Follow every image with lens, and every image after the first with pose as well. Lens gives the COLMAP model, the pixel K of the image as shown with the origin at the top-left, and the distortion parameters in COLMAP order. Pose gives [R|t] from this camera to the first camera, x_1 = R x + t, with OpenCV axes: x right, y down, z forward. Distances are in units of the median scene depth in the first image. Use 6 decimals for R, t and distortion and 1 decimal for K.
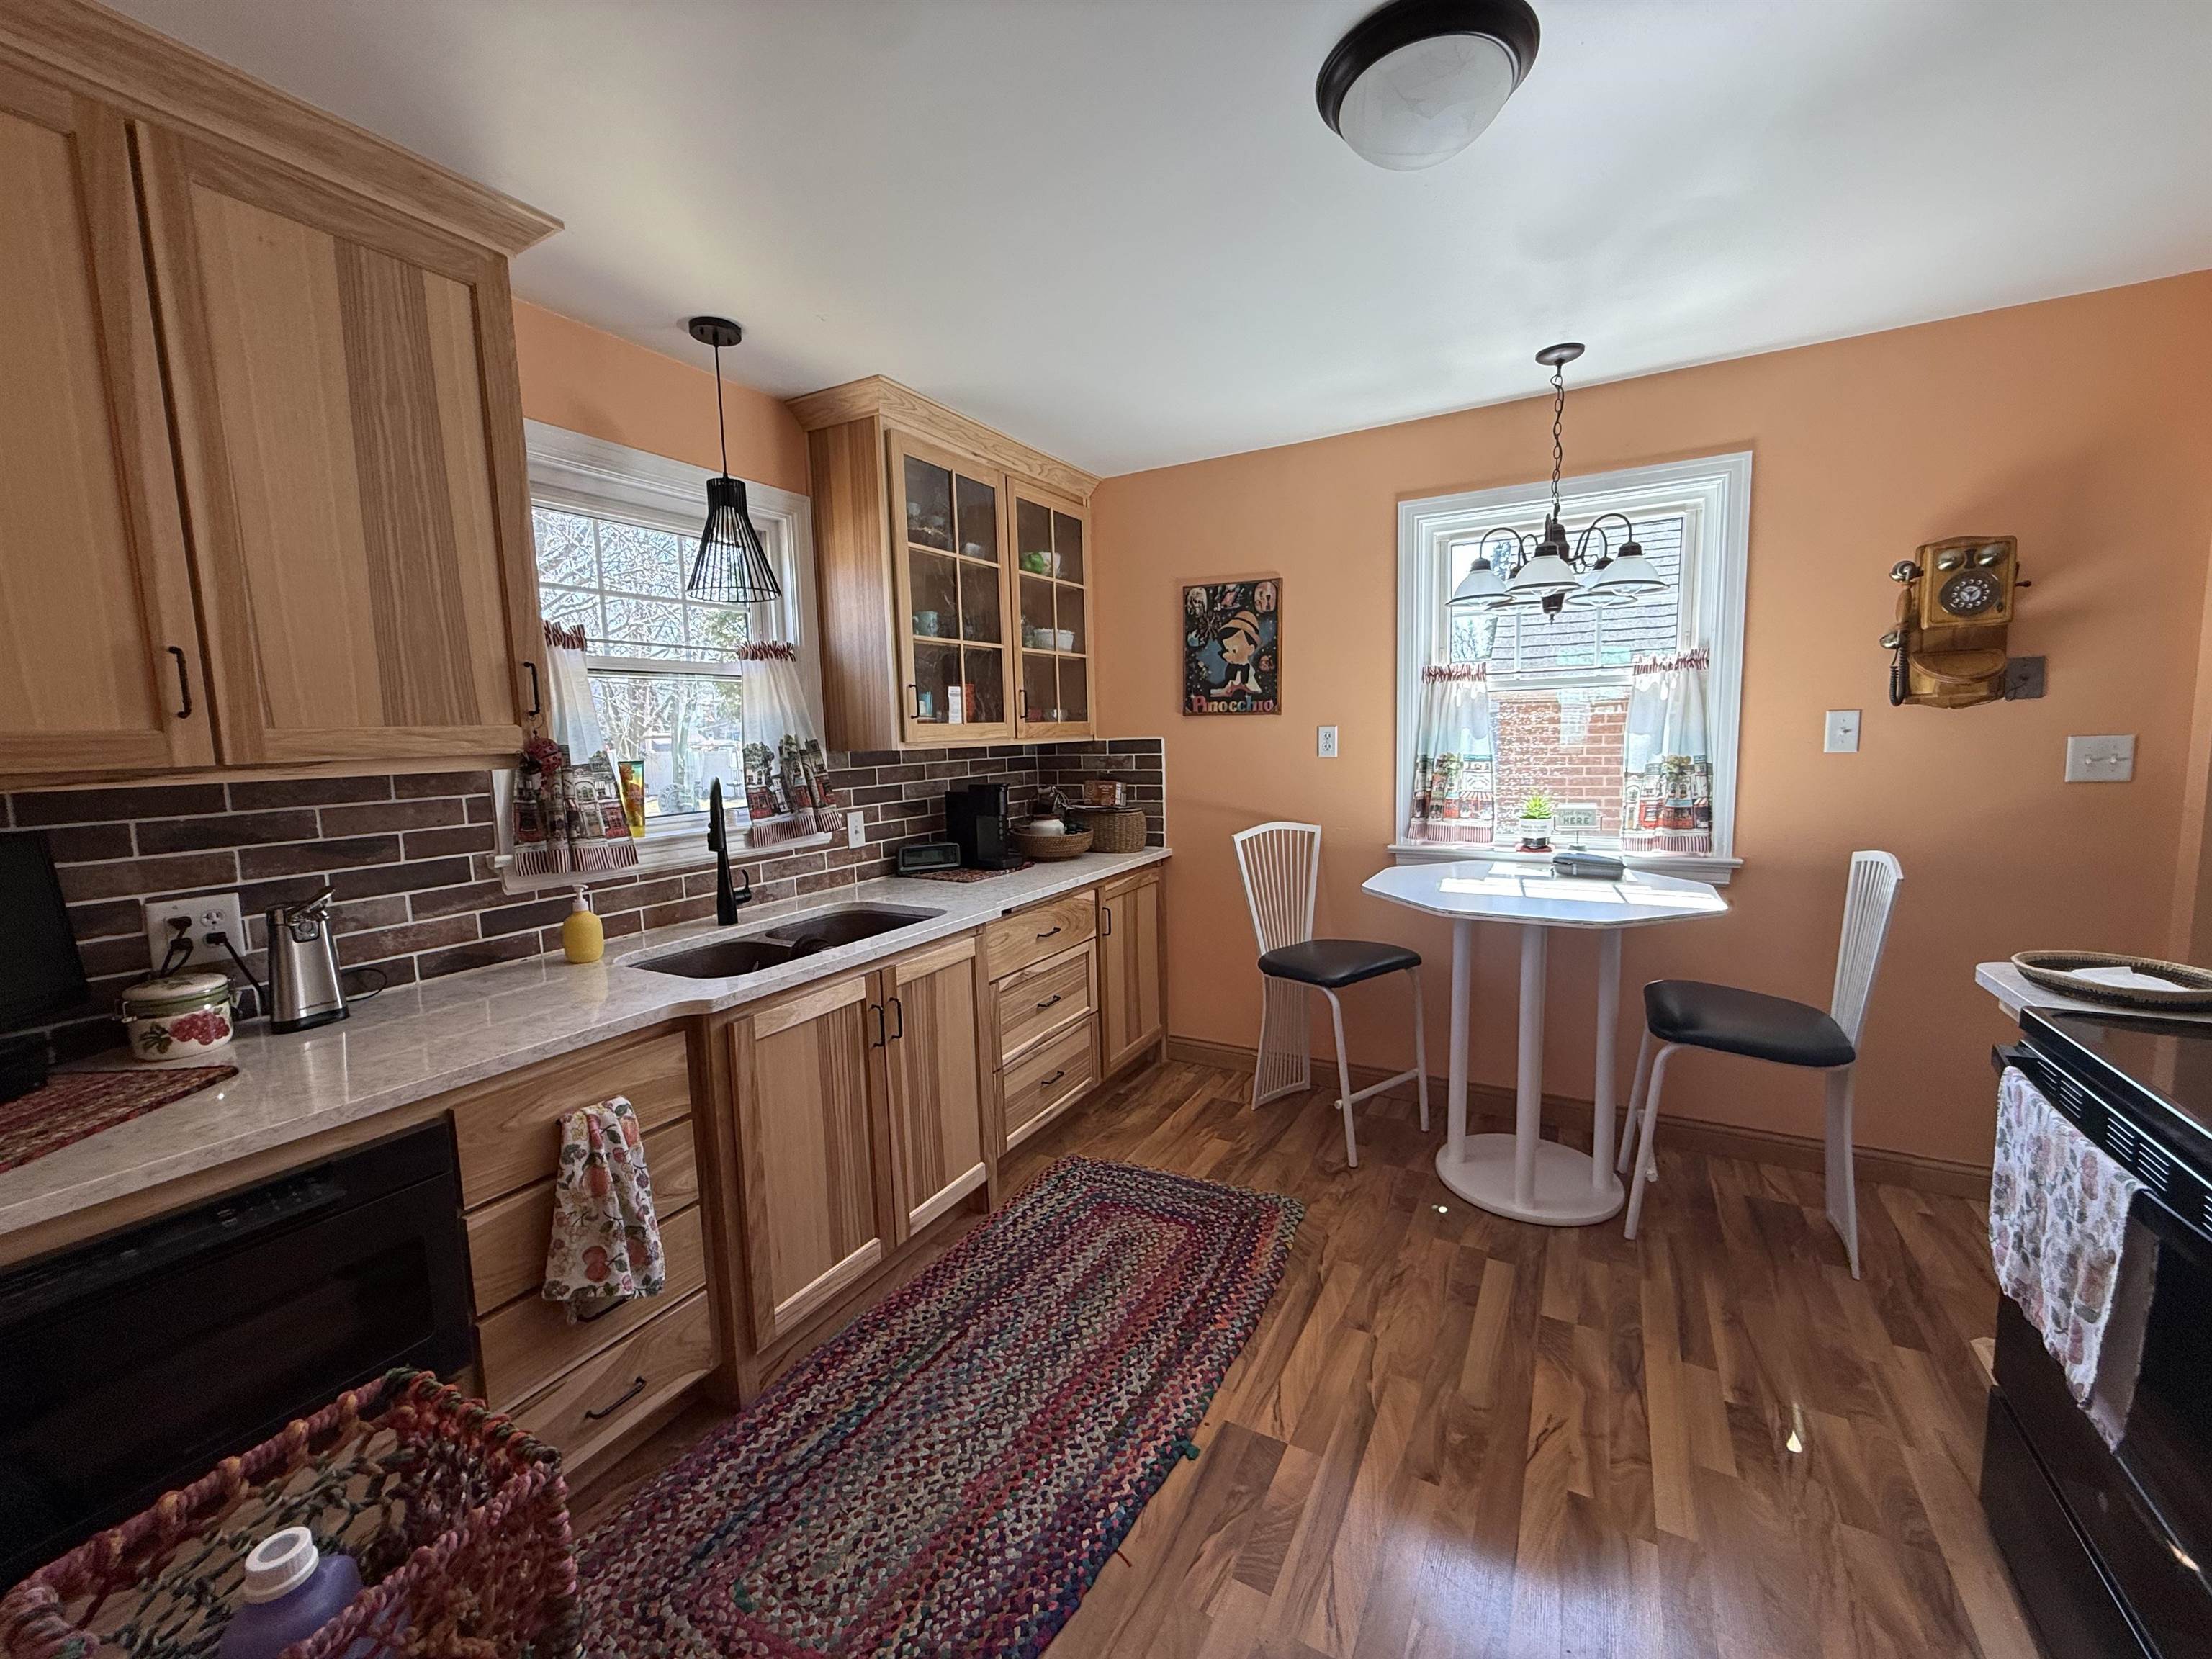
lens RADIAL K [[878.6, 0, 1100.3], [0, 878.6, 825.2], [0, 0, 1]] dist [-0.002454, -0.000126]
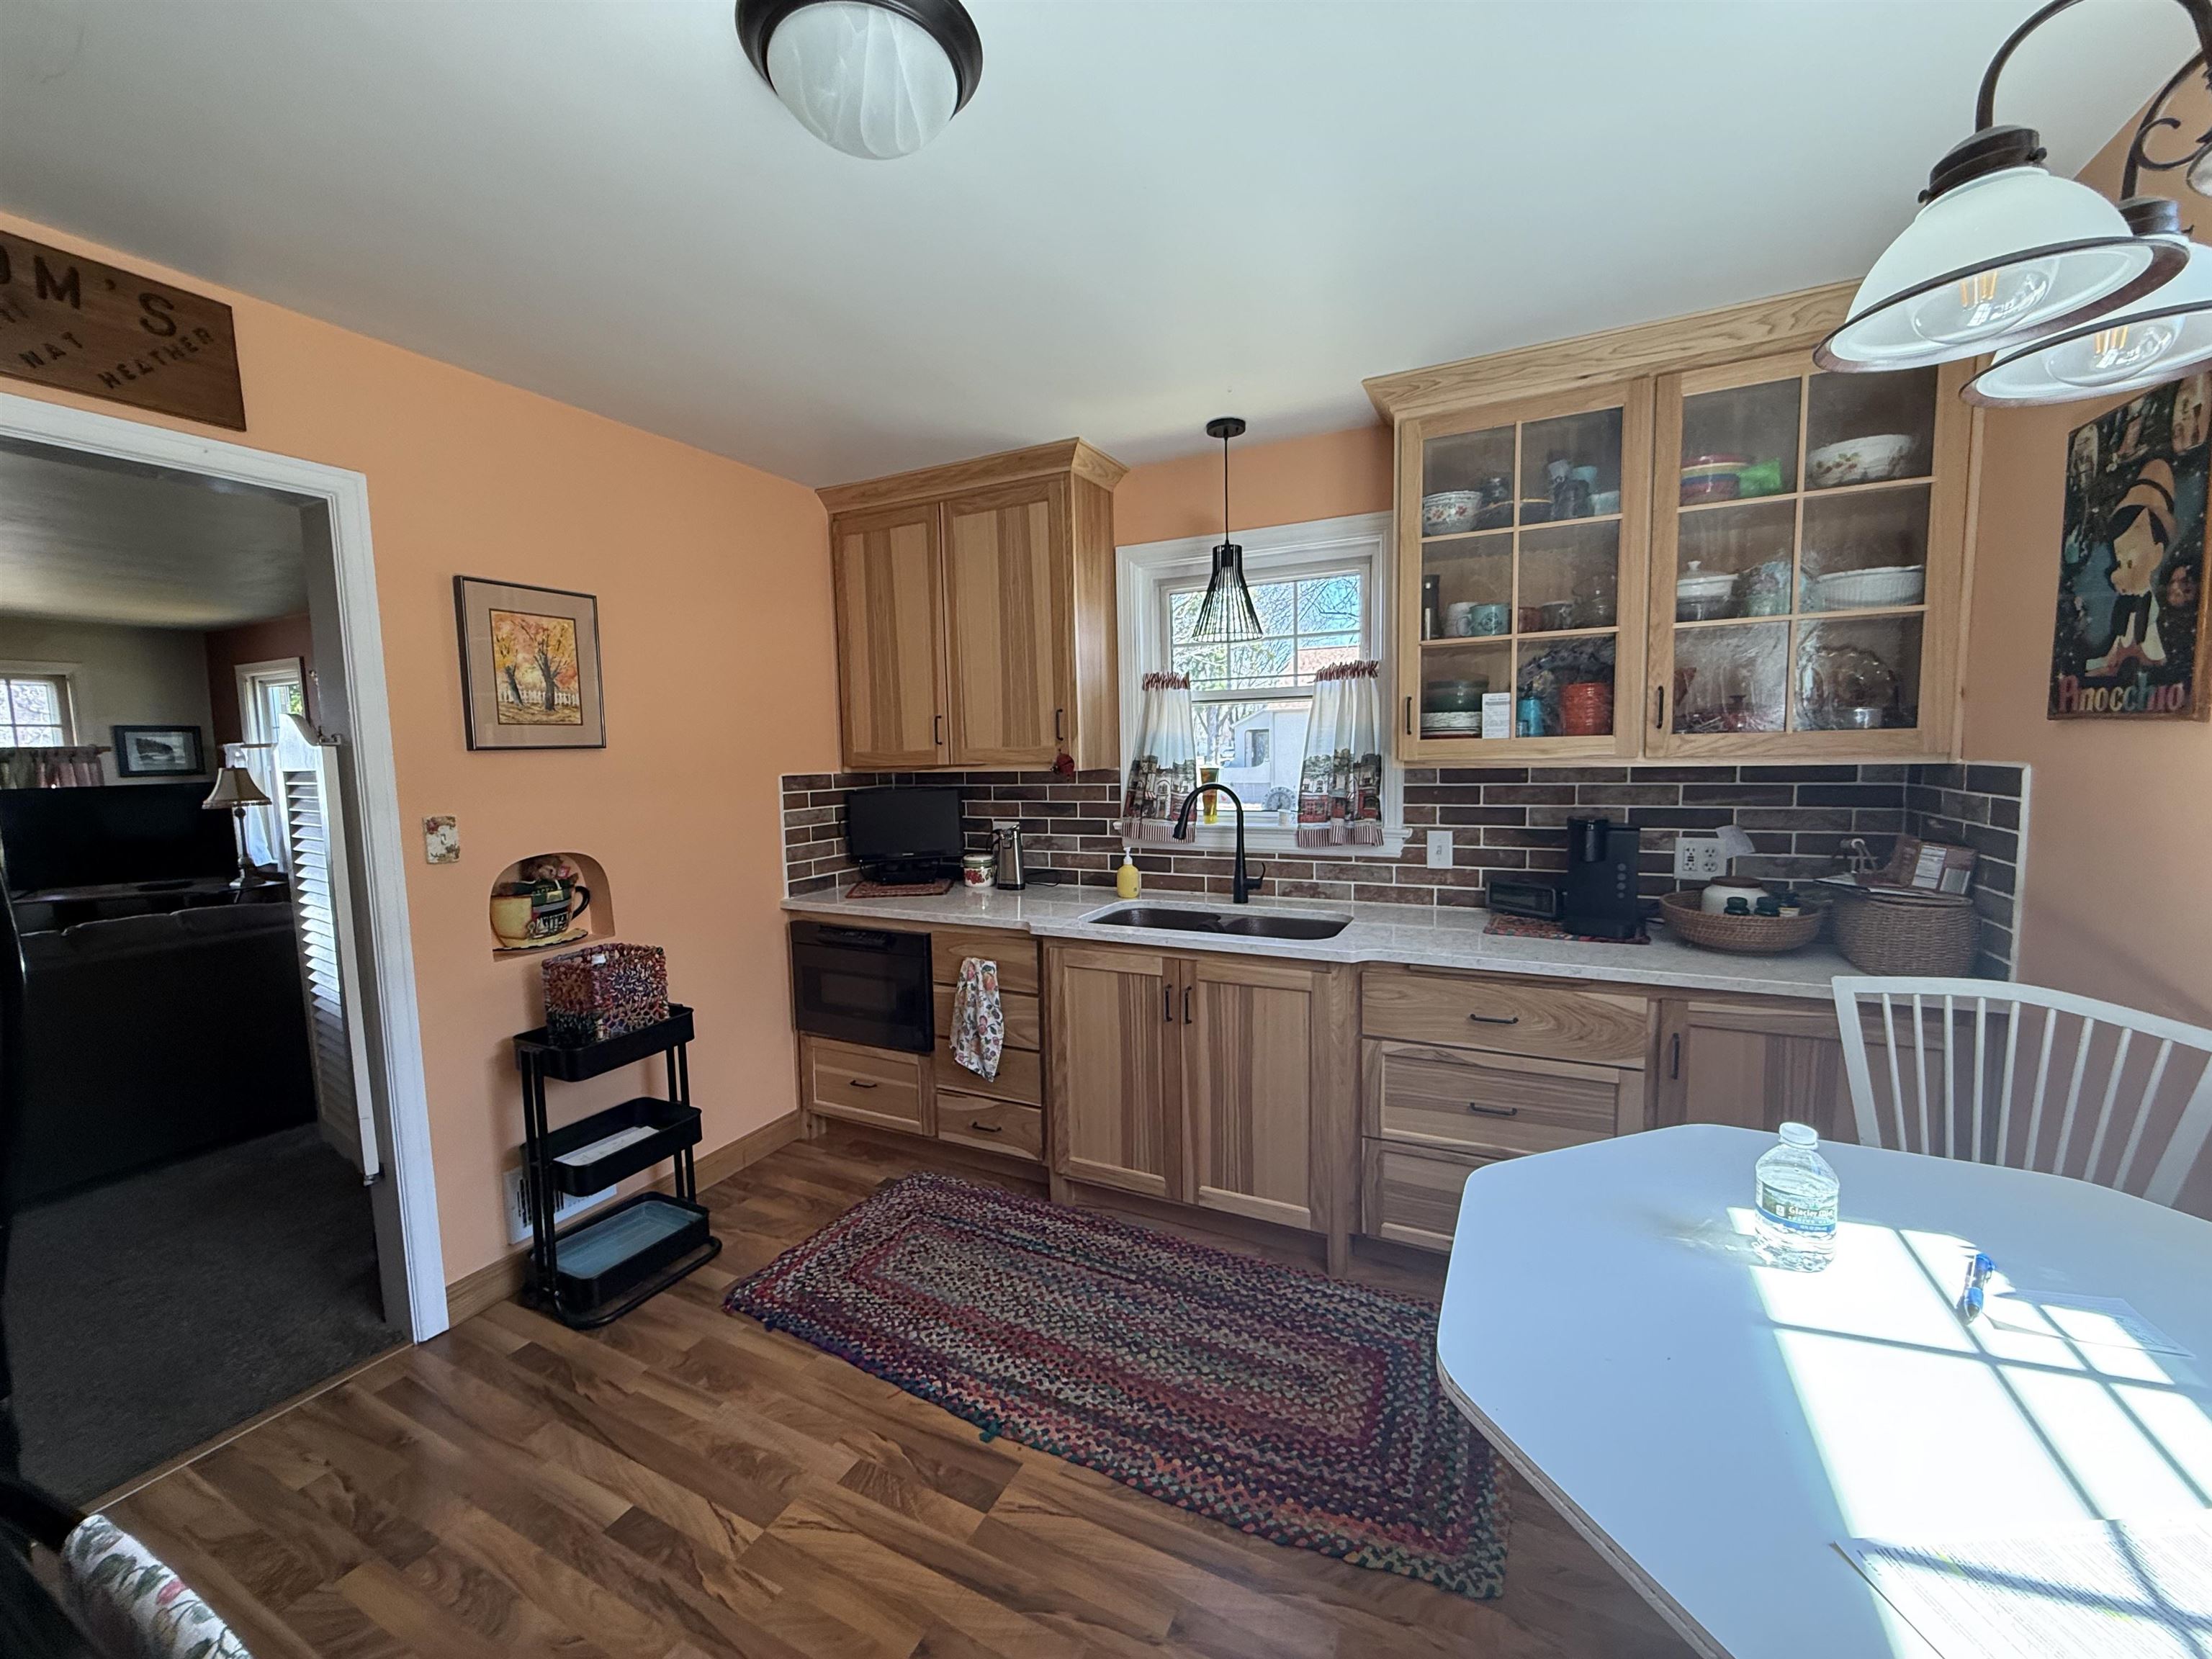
lens RADIAL K [[878.6, 0, 1099.2], [0, 878.6, 828.7], [0, 0, 1]] dist [-0.002454, -0.000126]
pose [[0.051831, 0.119459, -0.991485, 0.685359], [-0.087147, 0.989573, 0.114673, -0.101209], [0.994846, 0.080461, 0.061701, 0.633533]]
